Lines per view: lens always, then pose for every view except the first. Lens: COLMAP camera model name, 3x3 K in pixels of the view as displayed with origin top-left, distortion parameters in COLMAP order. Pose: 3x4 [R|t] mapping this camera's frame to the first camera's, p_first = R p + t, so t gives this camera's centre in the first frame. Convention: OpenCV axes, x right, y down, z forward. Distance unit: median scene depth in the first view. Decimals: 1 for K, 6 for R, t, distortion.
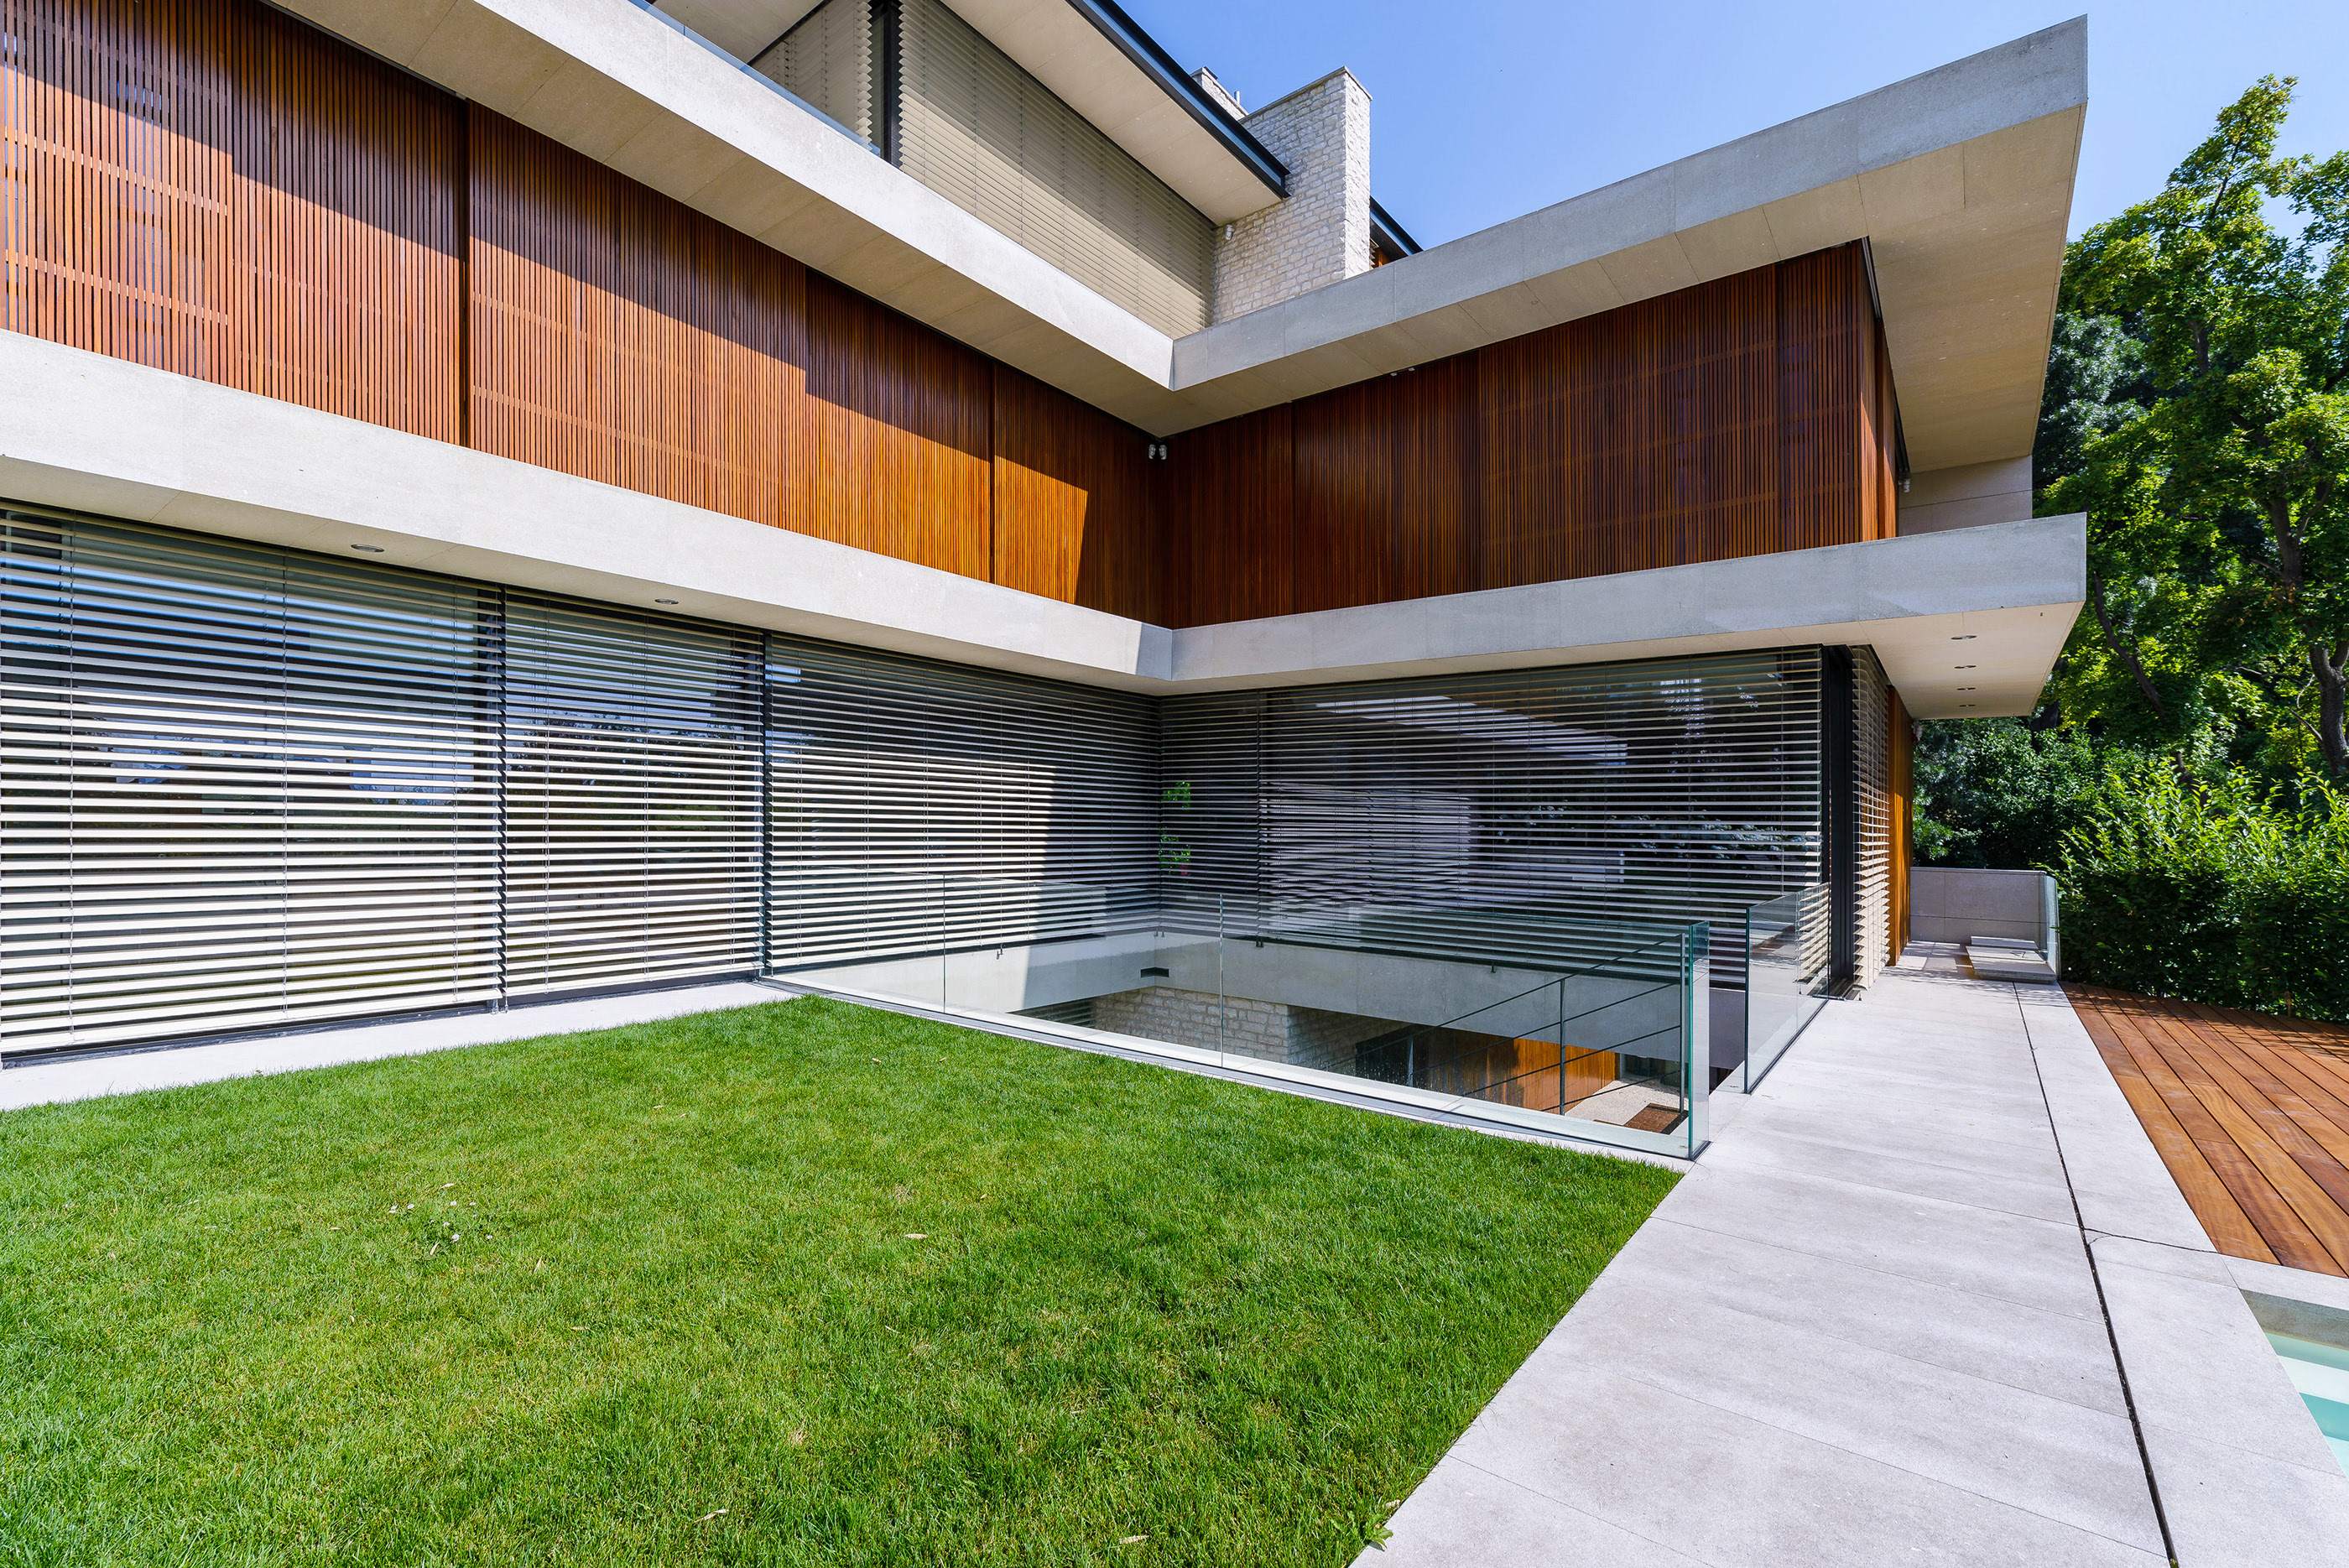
lens RADIAL K [[1016.5, 0, 1098.9], [0, 1016.5, 813.6], [0, 0, 1]] dist [-0.003993, -0.000066]
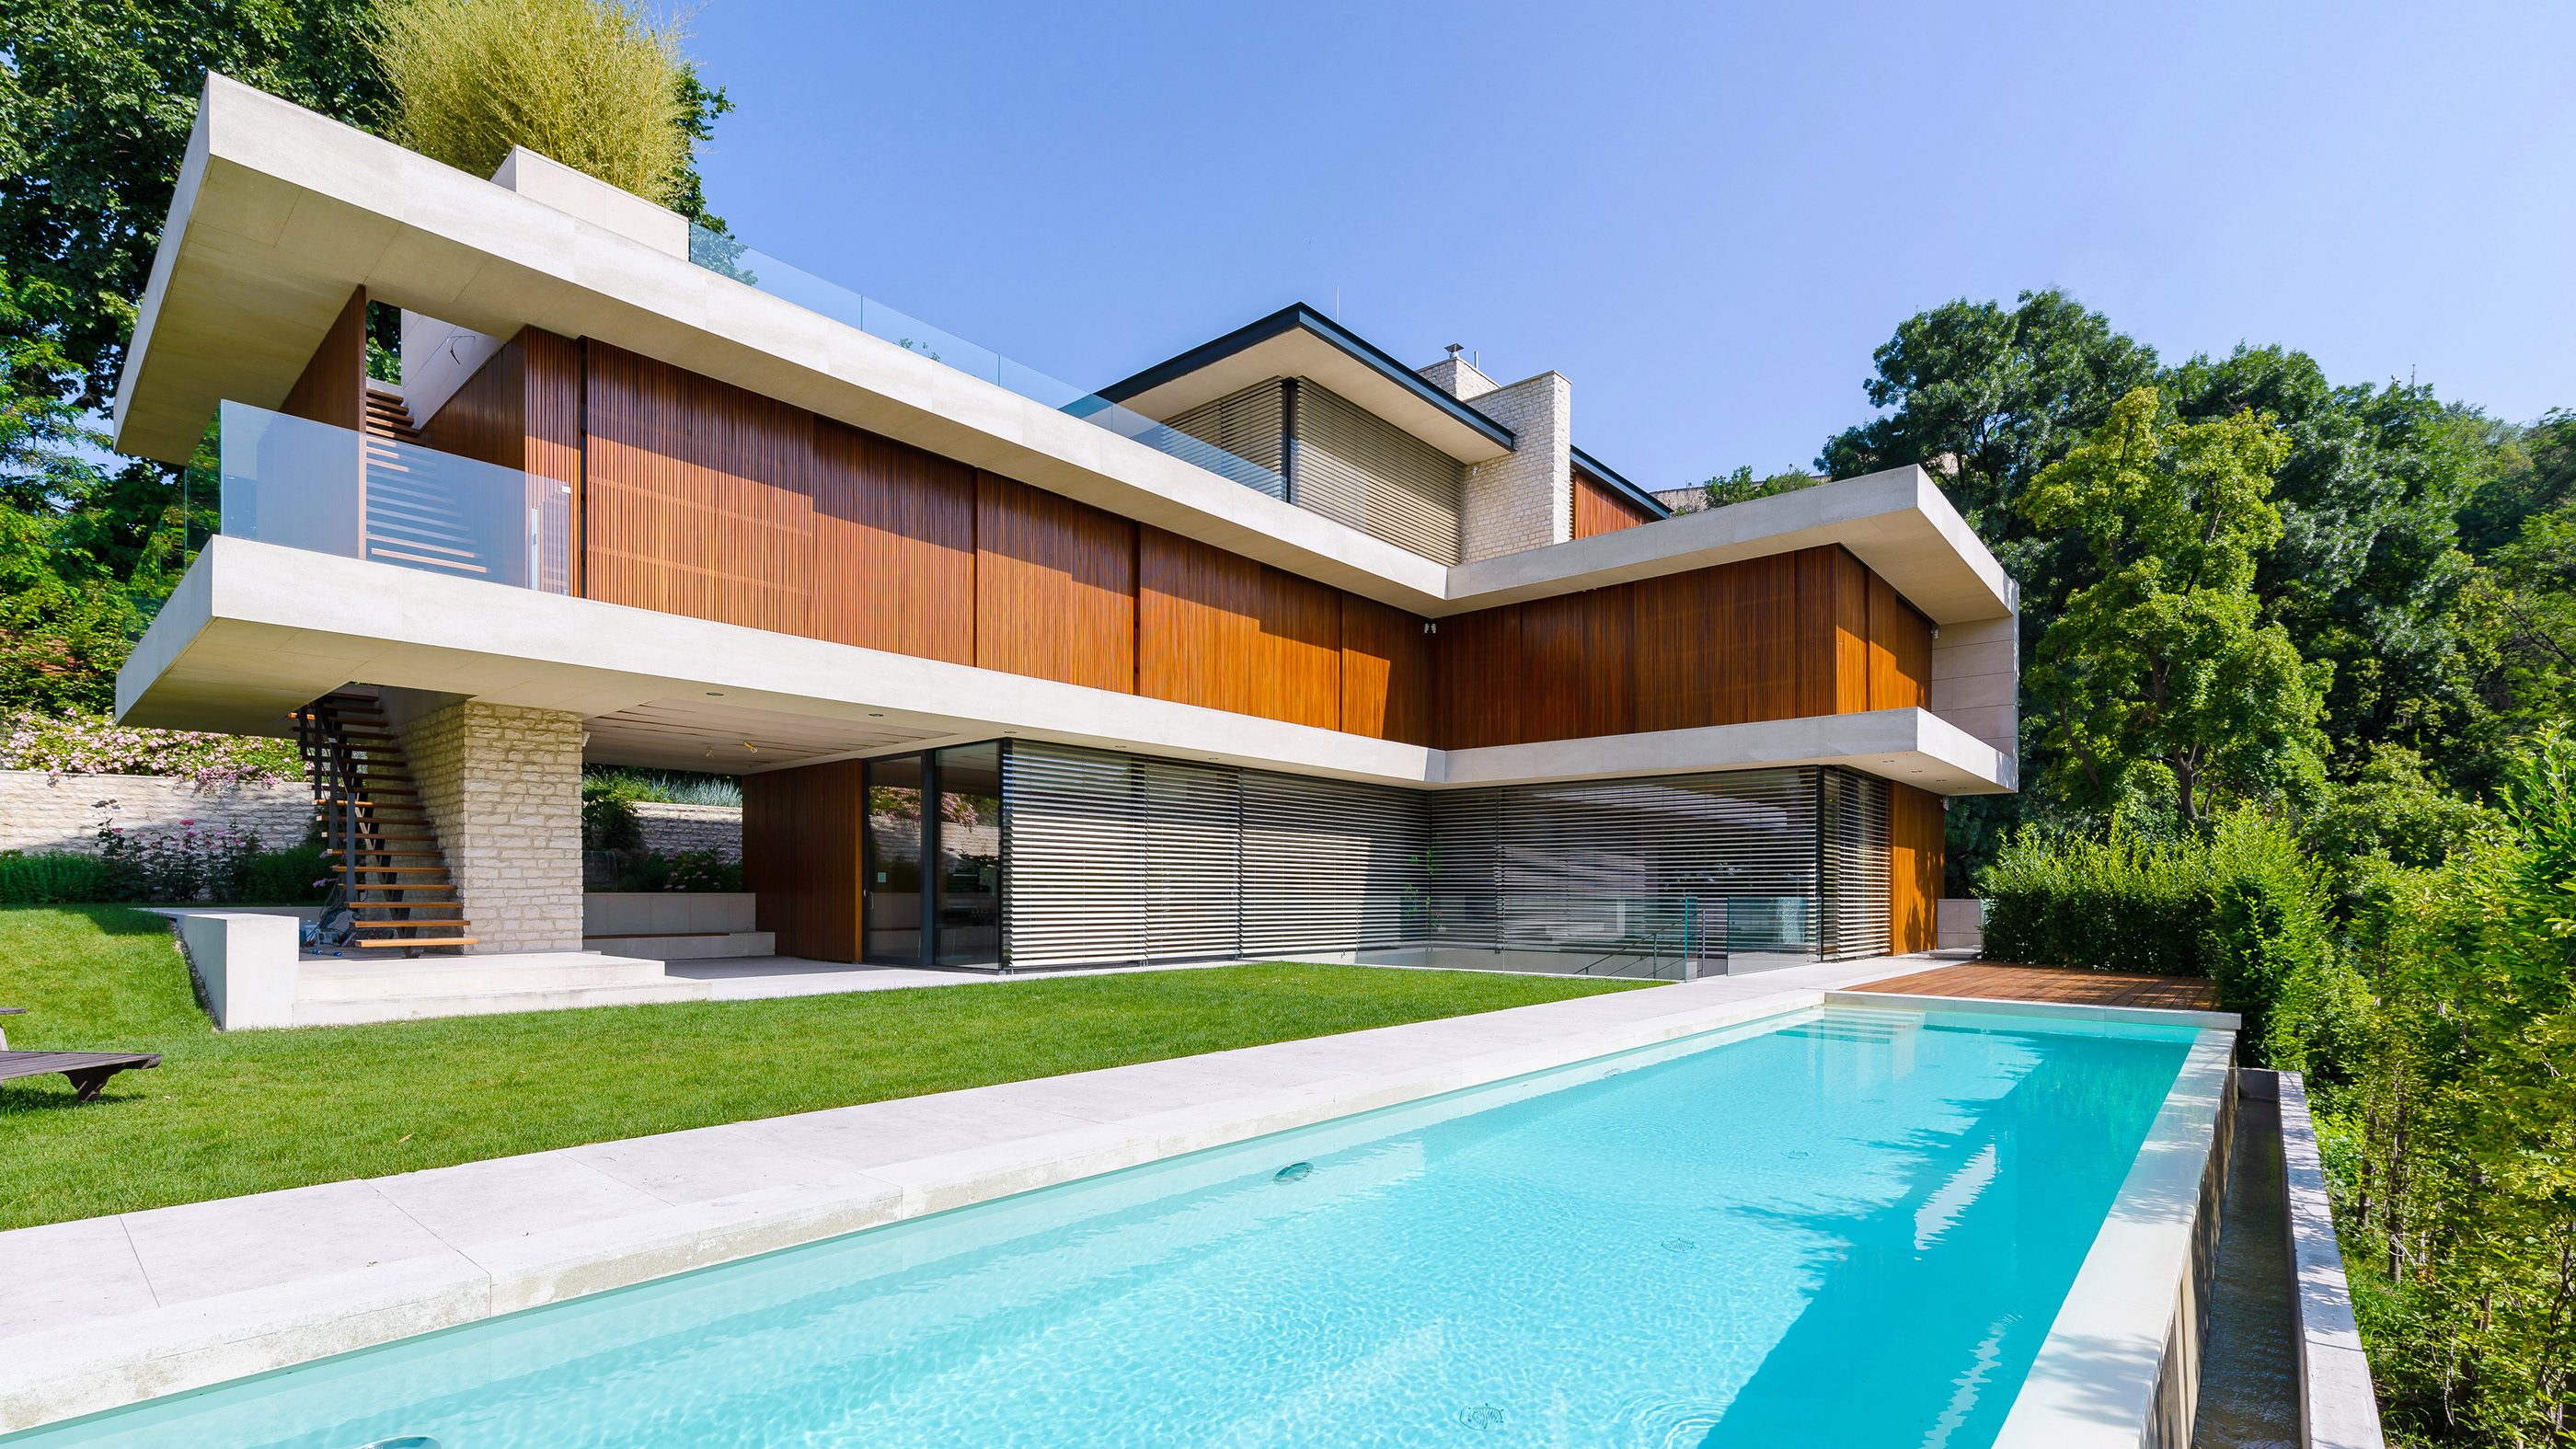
lens RADIAL K [[1170.2, 0, 1275.1], [0, 1170.2, 929.5], [0, 0, 1]] dist [-0.000587, -0.001803]
pose [[0.999913, -0.012259, 0.004820, -0.227335], [0.012012, 0.998761, 0.048294, 0.009191], [-0.005406, -0.048232, 0.998822, -0.929842]]
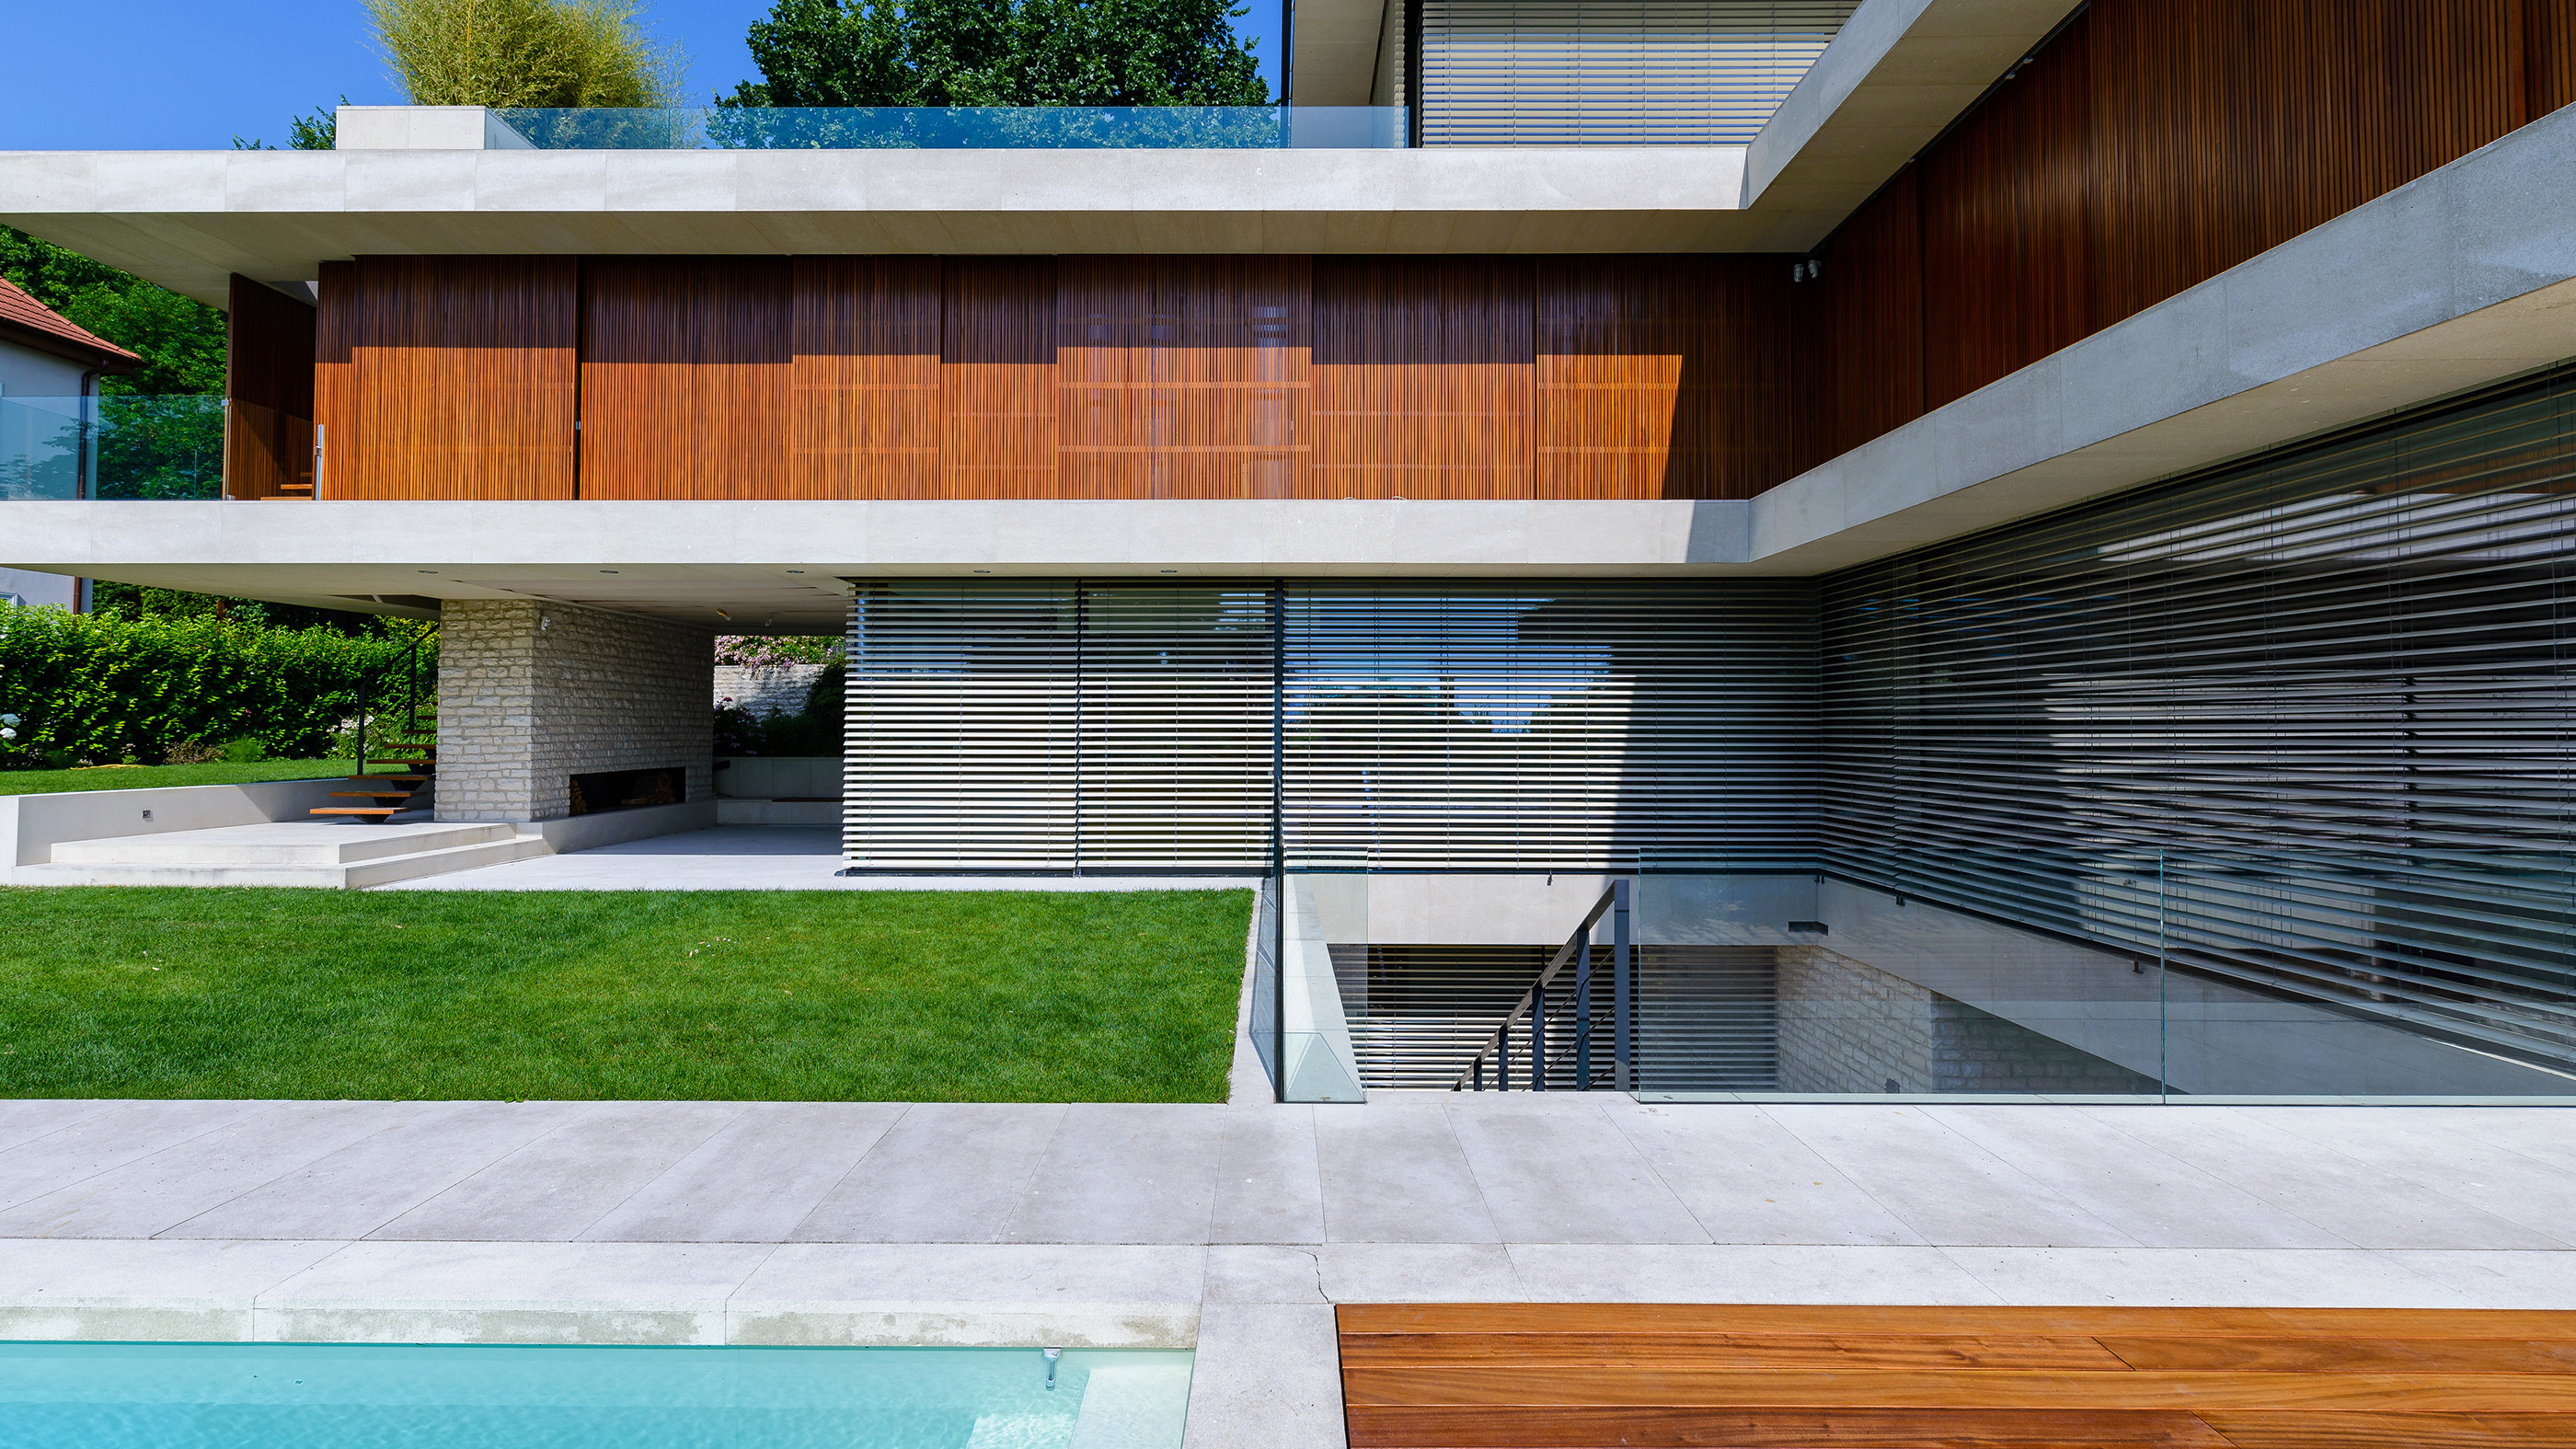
lens RADIAL K [[1170.2, 0, 1319.9], [0, 1170.2, 707.6], [0, 0, 1]] dist [-0.000587, -0.001803]
pose [[0.631664, -0.032422, -0.774564, 0.617614], [0.016652, 0.999462, -0.028257, 0.006029], [0.775063, 0.004951, 0.631864, 0.152951]]
